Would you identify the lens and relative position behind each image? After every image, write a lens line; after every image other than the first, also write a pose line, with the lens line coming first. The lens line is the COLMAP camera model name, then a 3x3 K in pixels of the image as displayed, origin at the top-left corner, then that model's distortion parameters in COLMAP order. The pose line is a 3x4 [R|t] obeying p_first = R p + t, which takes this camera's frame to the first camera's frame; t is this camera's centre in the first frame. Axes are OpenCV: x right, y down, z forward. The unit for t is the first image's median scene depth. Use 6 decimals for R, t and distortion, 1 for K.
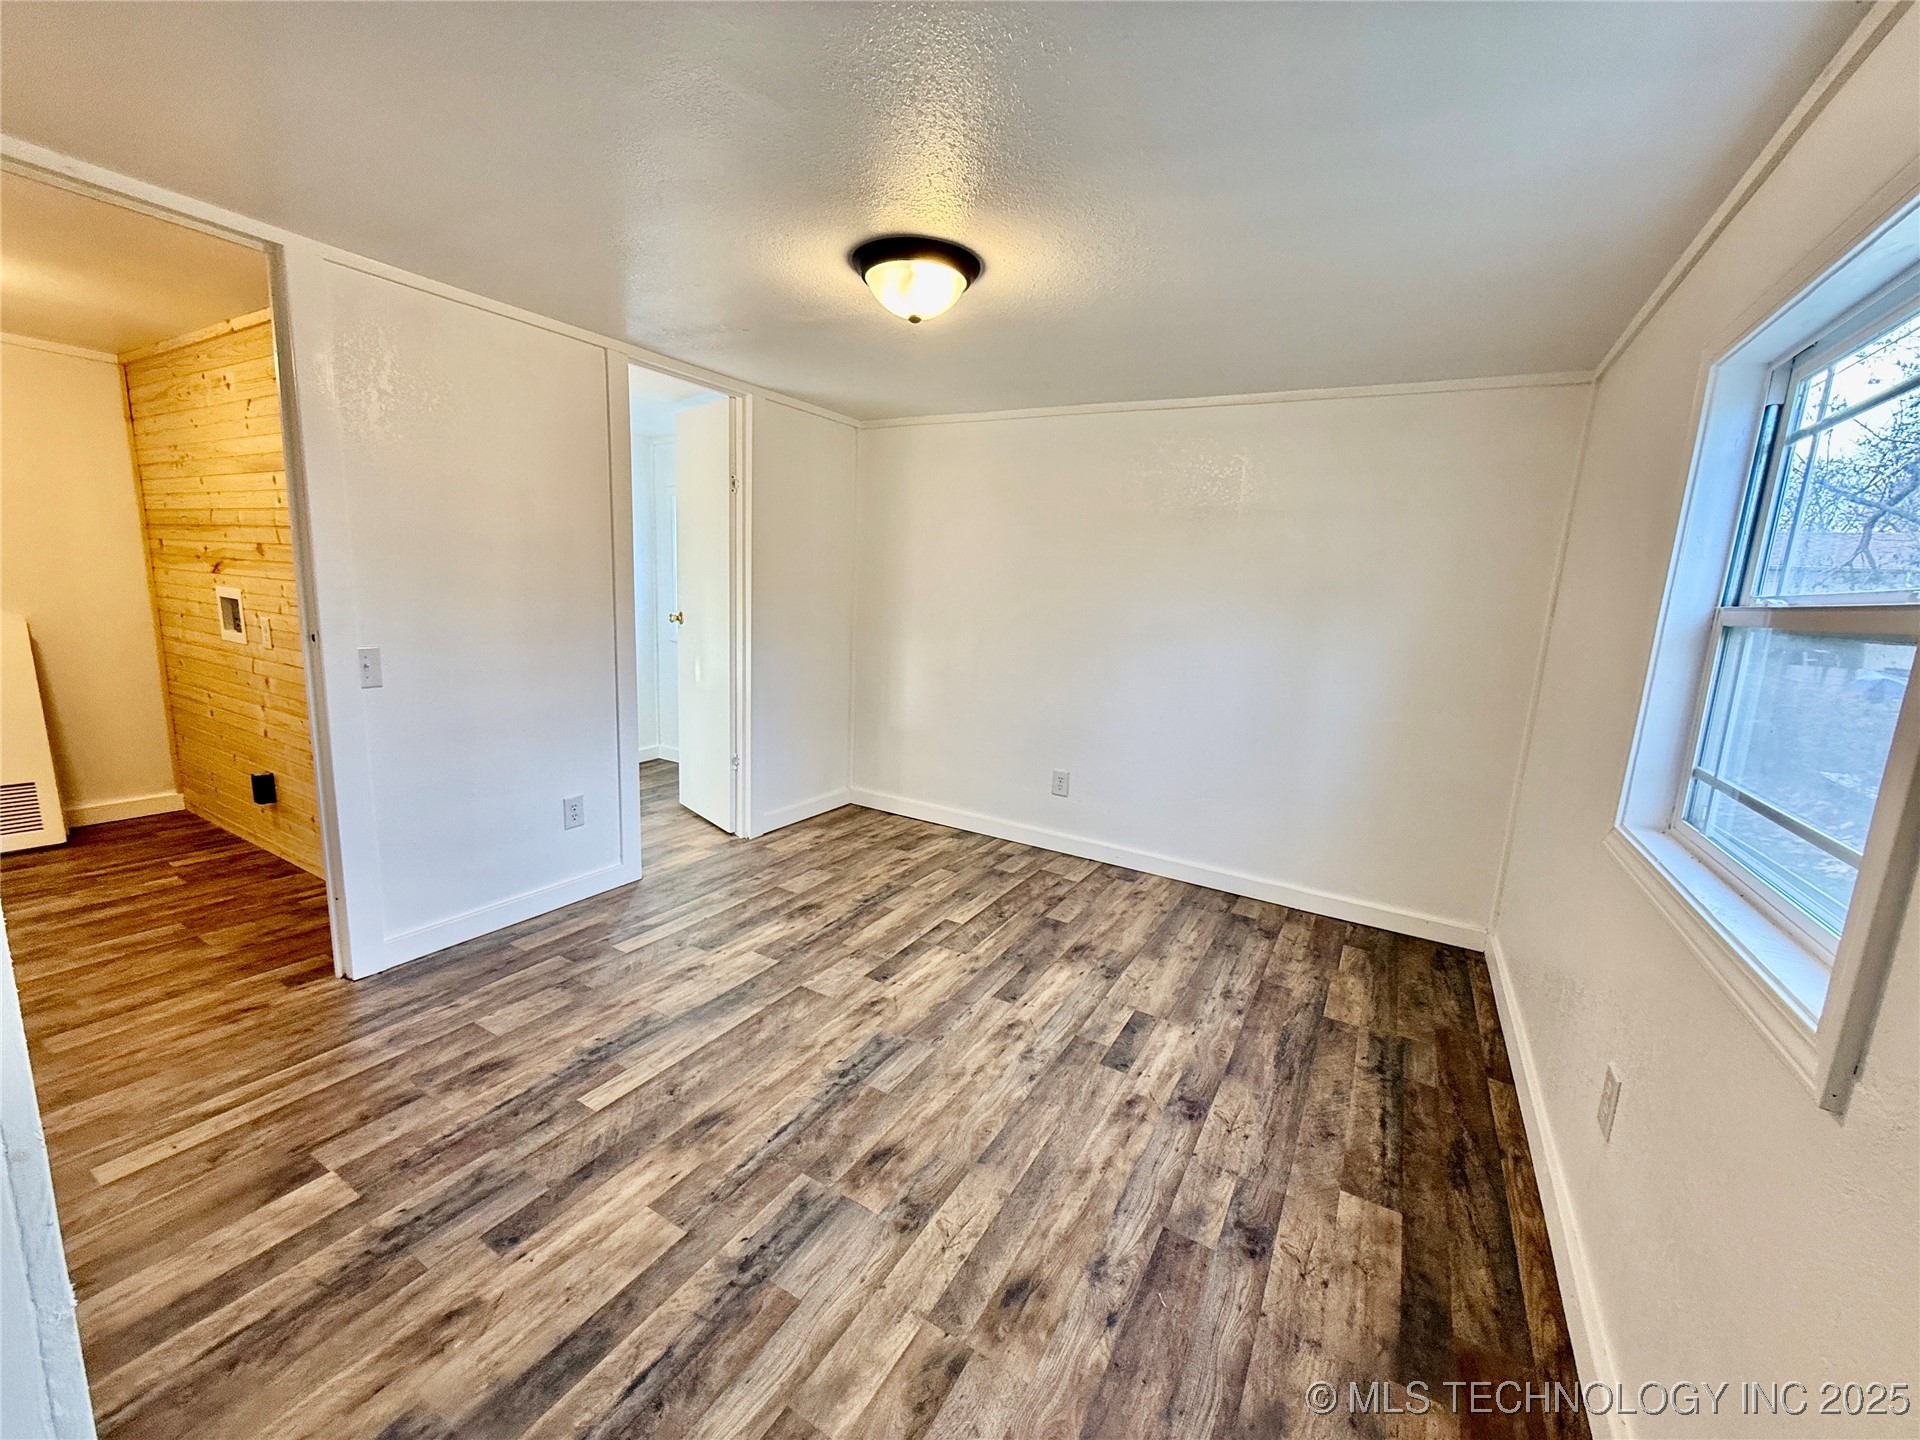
lens RADIAL K [[765.5, 0, 959.2], [0, 765.5, 717.6], [0, 0, 1]] dist [0.000142, 0.000003]
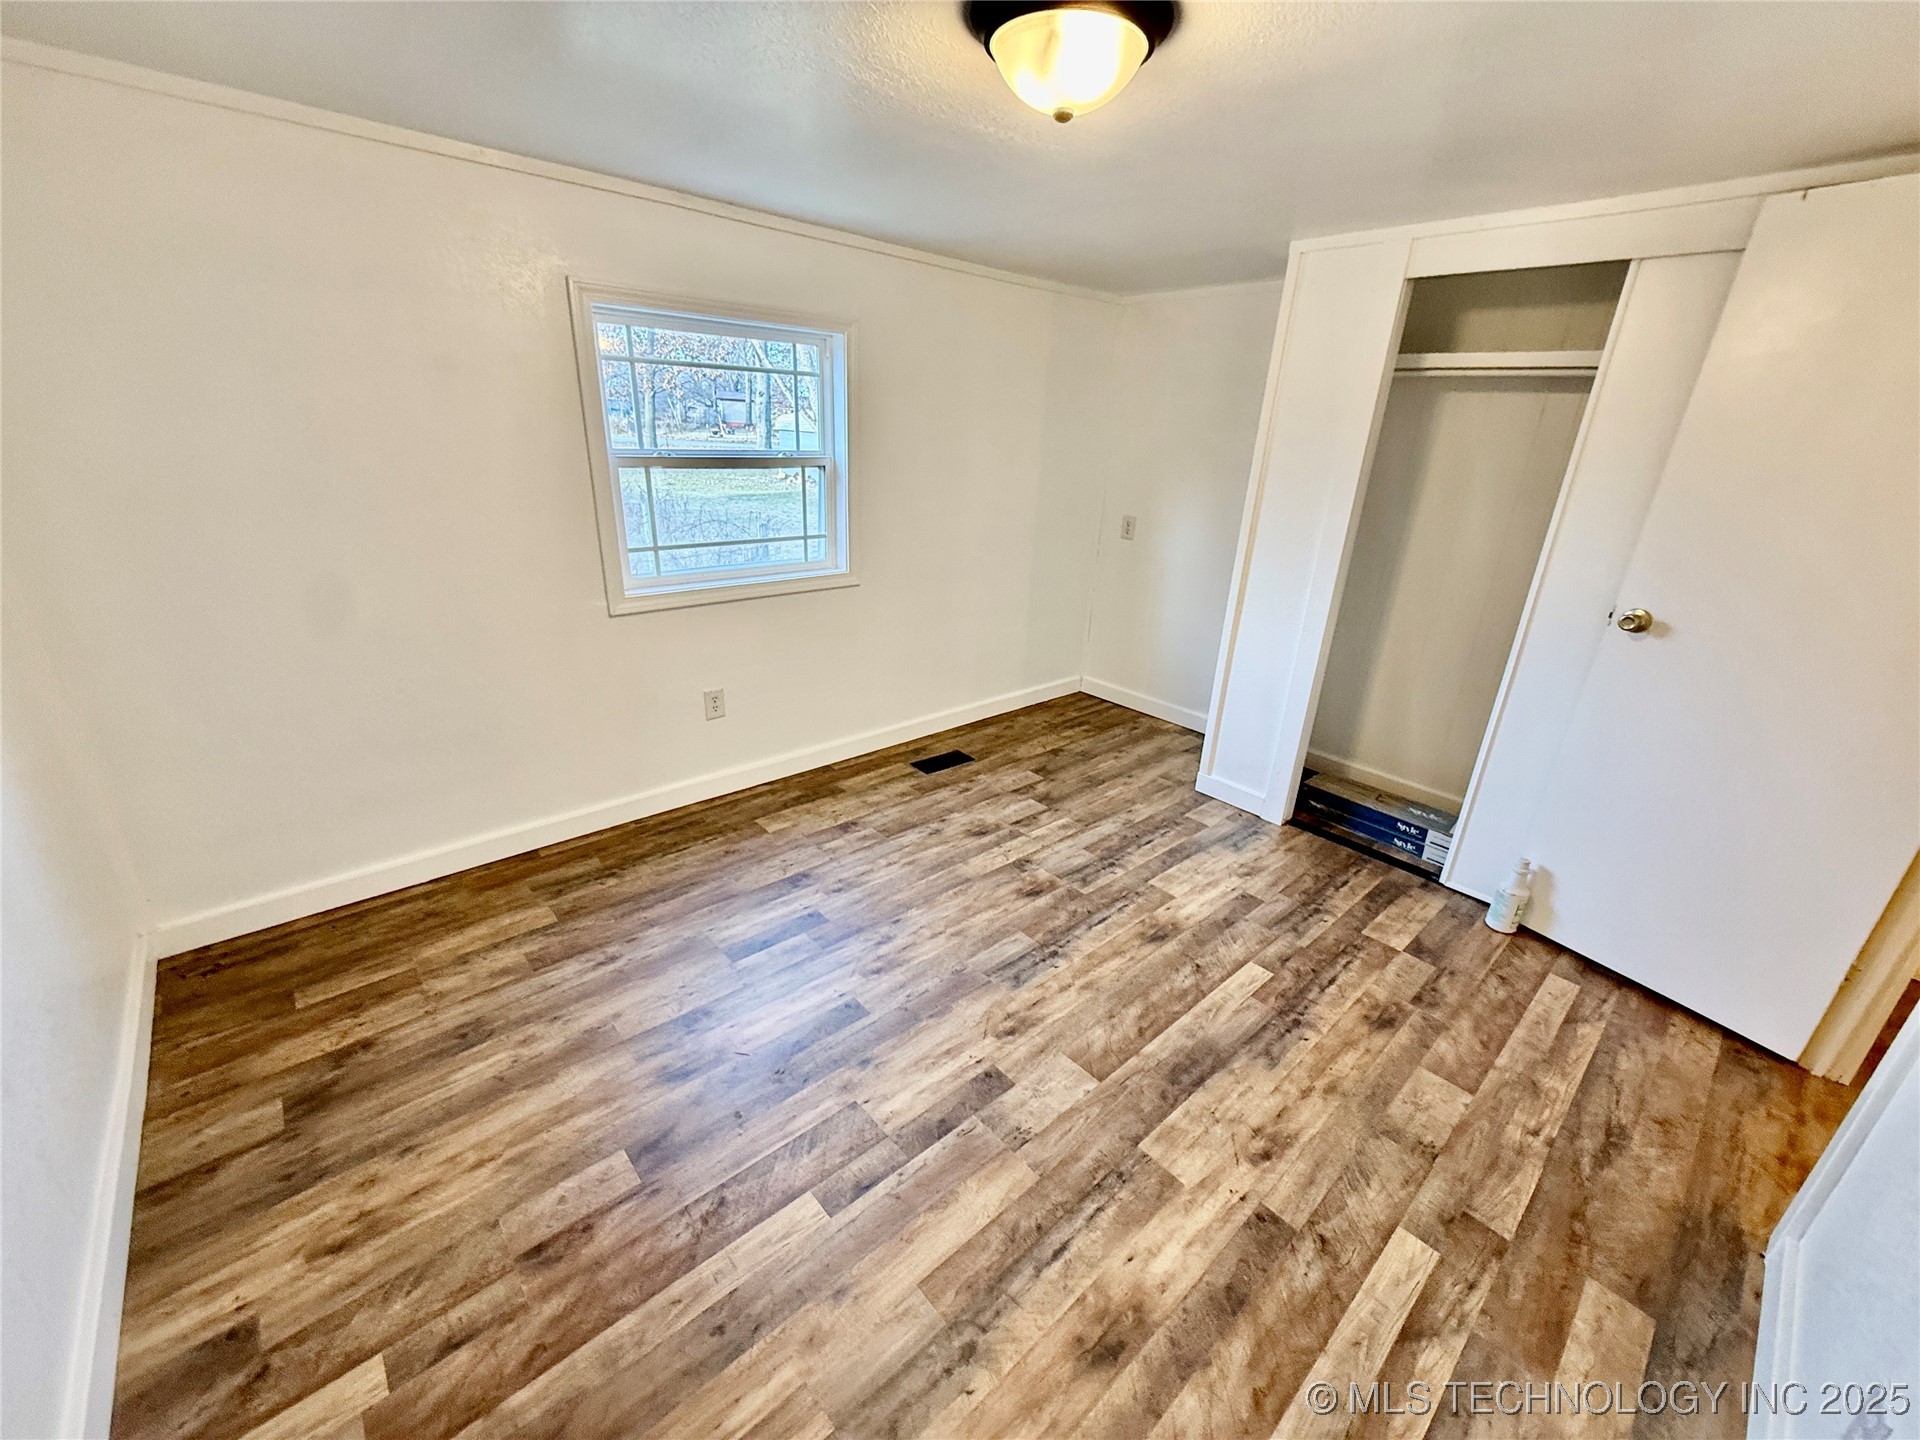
lens RADIAL K [[765.5, 0, 960.8], [0, 765.5, 715.3], [0, 0, 1]] dist [0.000142, 0.000003]
pose [[-0.947894, -0.194881, 0.252027, -0.214838], [-0.039297, 0.856564, 0.514542, -0.377495], [-0.316152, 0.477828, -0.819591, 1.632082]]
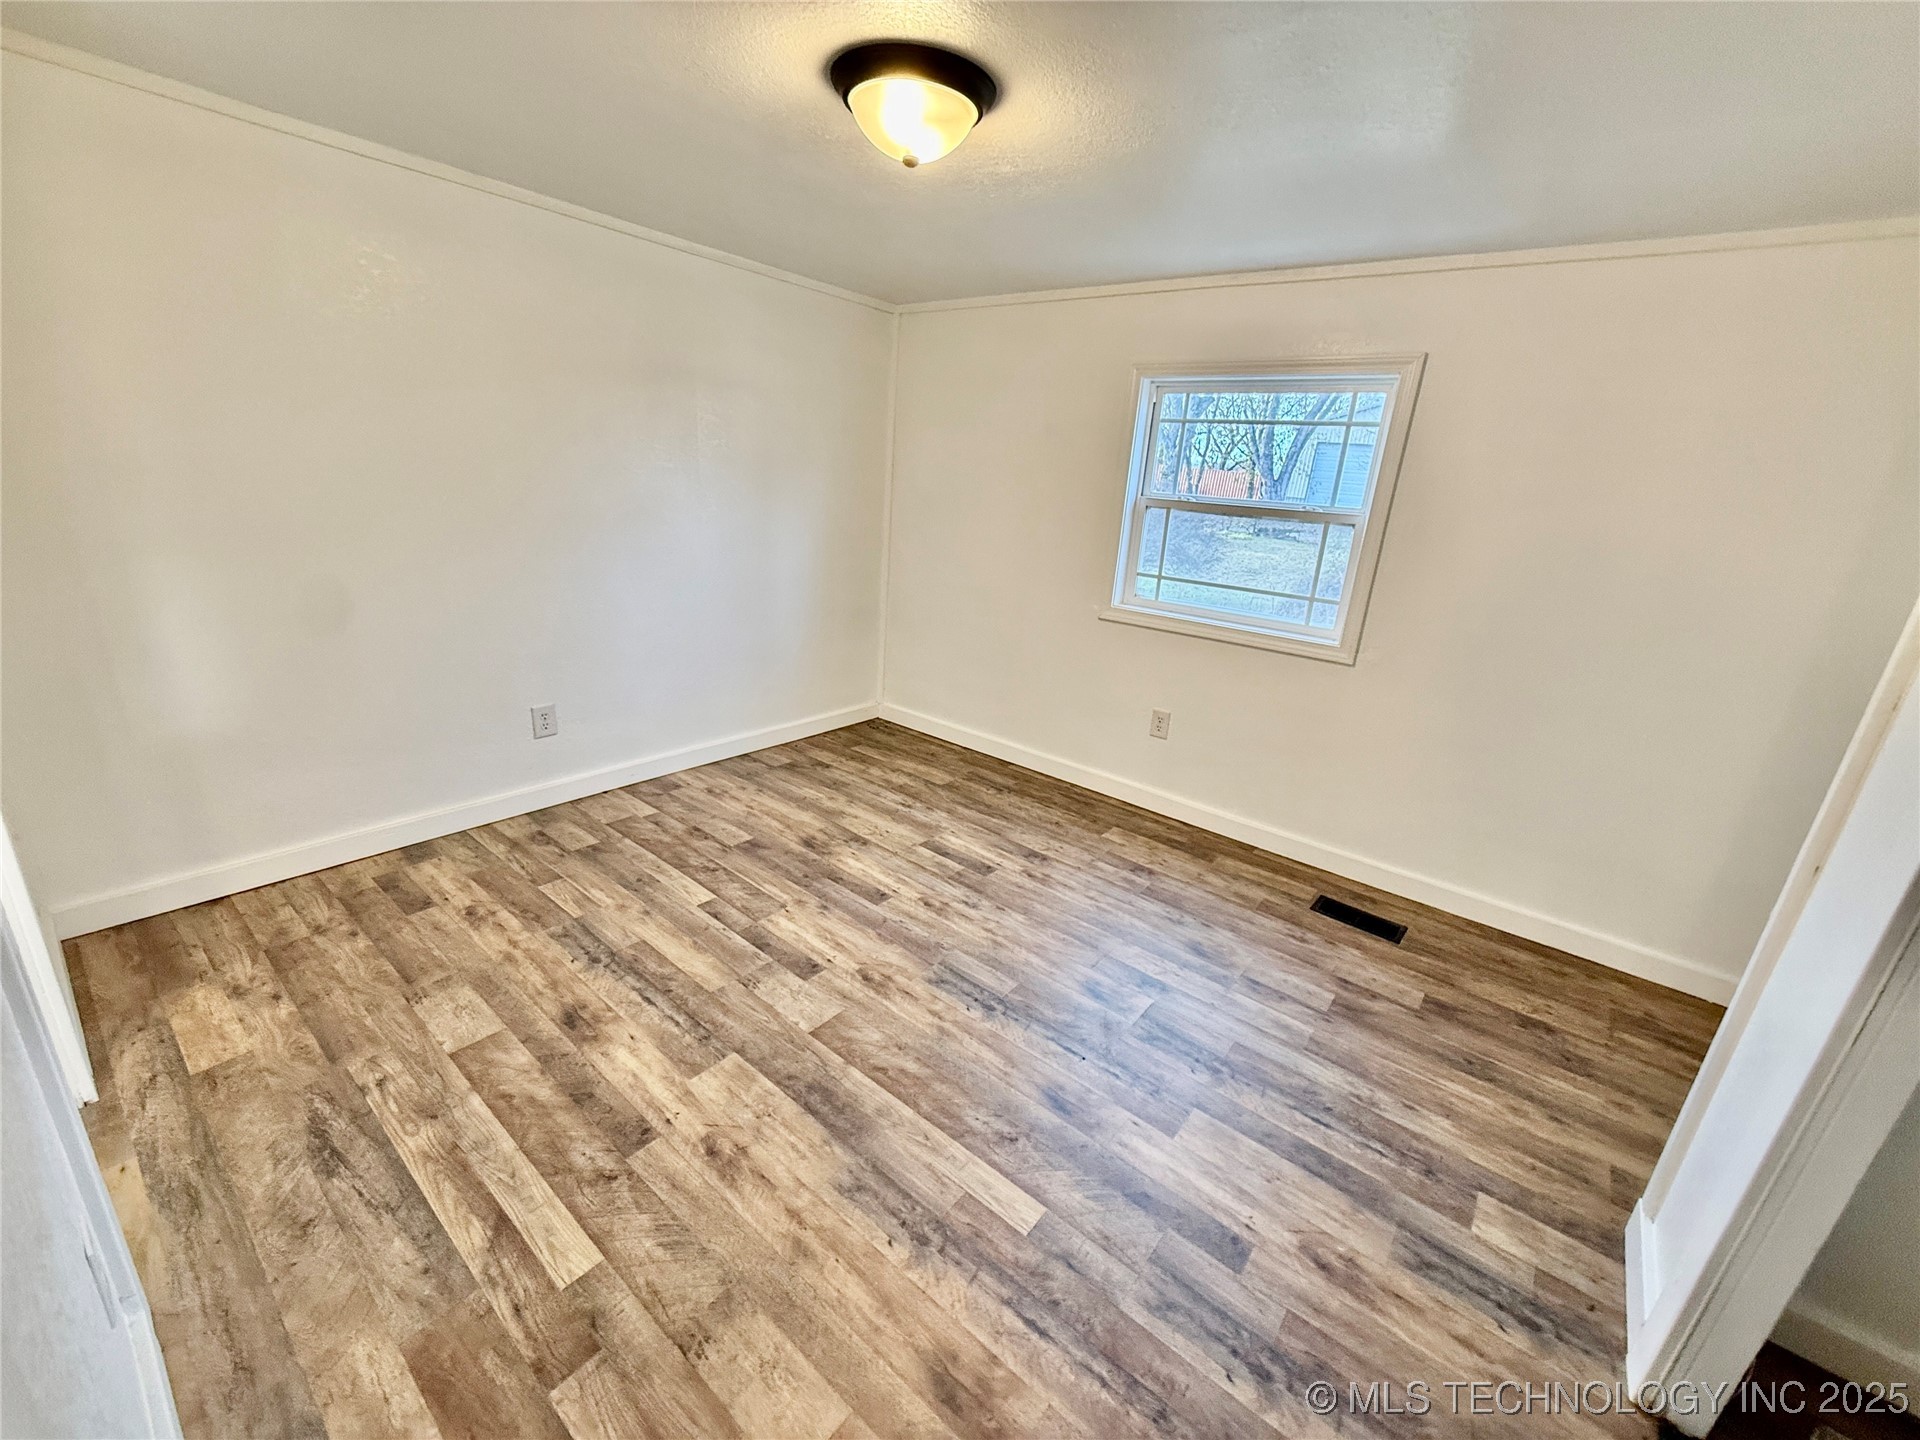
lens RADIAL K [[765.5, 0, 966.0], [0, 765.5, 722.7], [0, 0, 1]] dist [0.000142, 0.000003]
pose [[0.149544, -0.348078, 0.925461, -0.876235], [0.105373, 0.936266, 0.335115, -0.213961], [-0.983124, 0.047404, 0.176691, 0.751588]]
